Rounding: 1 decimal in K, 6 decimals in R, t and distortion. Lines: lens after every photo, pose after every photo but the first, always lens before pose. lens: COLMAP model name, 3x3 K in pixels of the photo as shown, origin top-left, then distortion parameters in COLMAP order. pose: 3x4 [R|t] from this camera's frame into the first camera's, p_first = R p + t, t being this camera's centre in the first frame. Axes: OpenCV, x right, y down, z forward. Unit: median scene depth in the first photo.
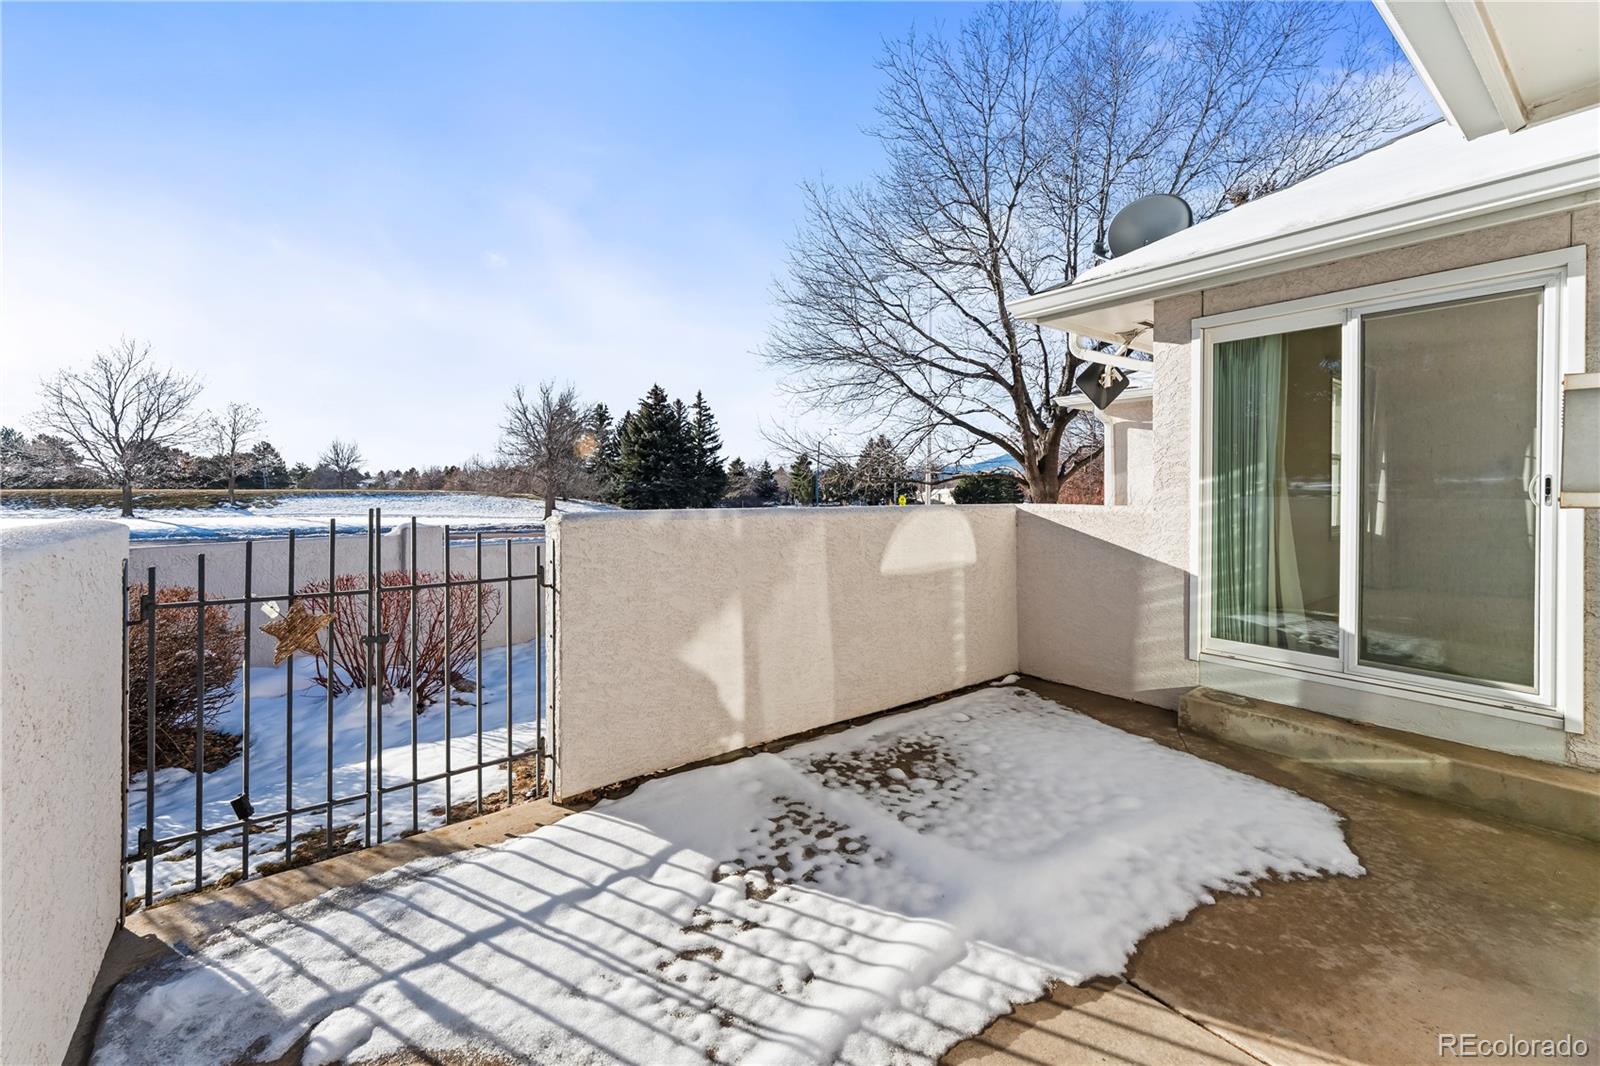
lens RADIAL K [[658.6, 0, 800.4], [0, 658.6, 486.6], [0, 0, 1]] dist [-0.000868, -0.000091]
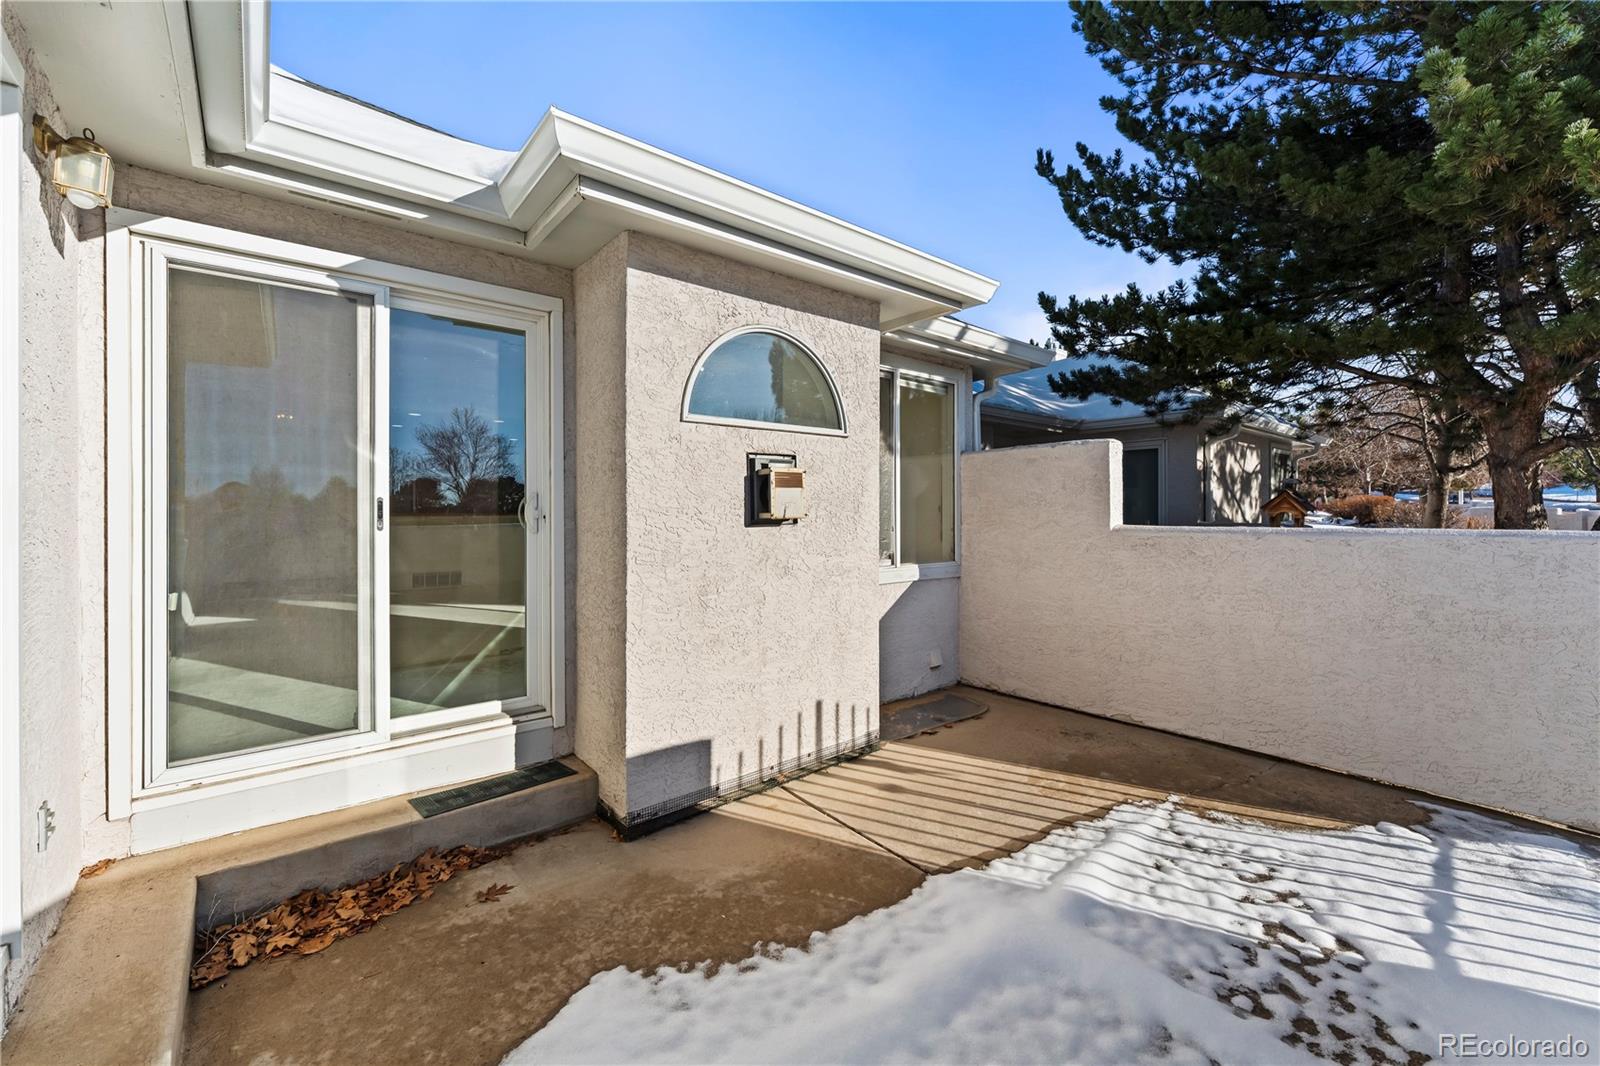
lens RADIAL K [[636.4, 0, 794.9], [0, 636.4, 523.3], [0, 0, 1]] dist [-0.001098, -0.000295]
pose [[-0.999328, -0.001935, -0.036591, 0.708404], [-0.002569, 0.999847, 0.017289, 0.009190], [0.036551, 0.017371, -0.999181, 1.978874]]
